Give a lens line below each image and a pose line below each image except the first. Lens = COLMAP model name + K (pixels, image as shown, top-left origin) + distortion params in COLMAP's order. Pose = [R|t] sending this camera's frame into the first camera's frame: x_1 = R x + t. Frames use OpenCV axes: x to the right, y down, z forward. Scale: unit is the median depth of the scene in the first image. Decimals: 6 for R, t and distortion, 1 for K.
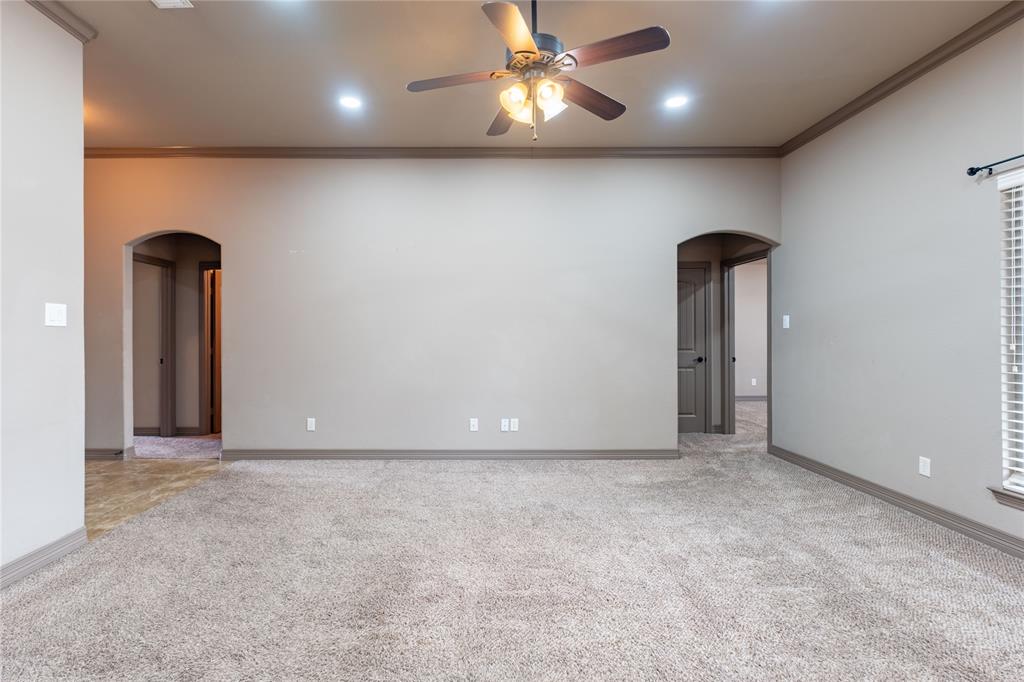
lens RADIAL K [[468.5, 0, 477.0], [0, 468.5, 331.7], [0, 0, 1]] dist [-0.000494, 0.000583]
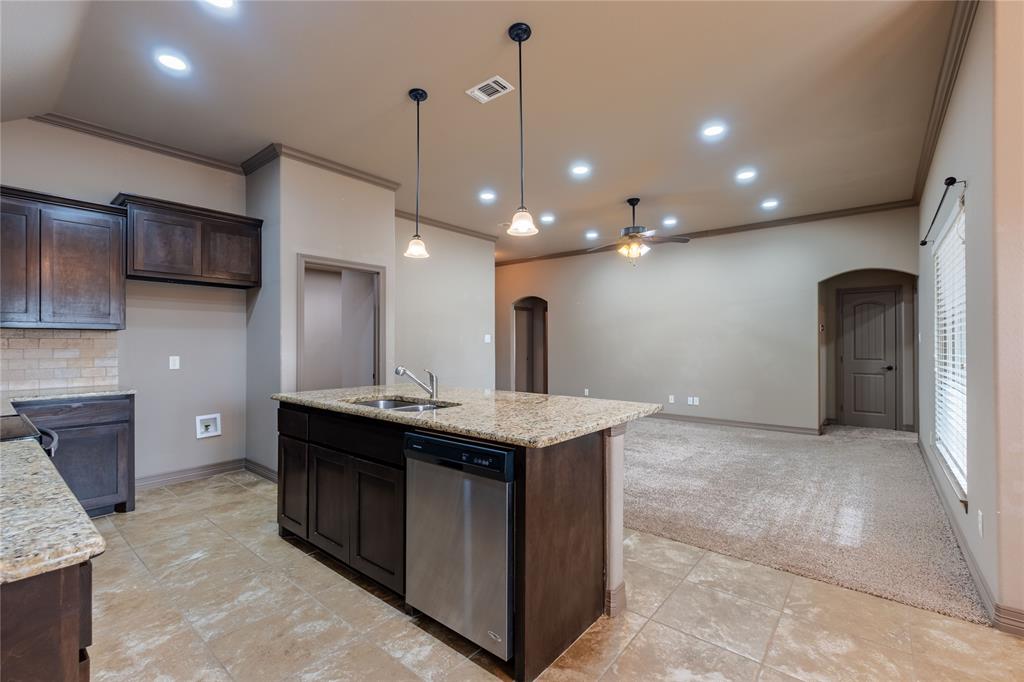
lens RADIAL K [[446.6, 0, 507.1], [0, 446.6, 341.4], [0, 0, 1]] dist [-0.008557, 0.005998]
pose [[0.771455, -0.001378, -0.636282, 0.642829], [-0.000604, 0.999996, -0.002899, -0.006380], [0.636283, 0.002621, 0.771451, -0.712495]]
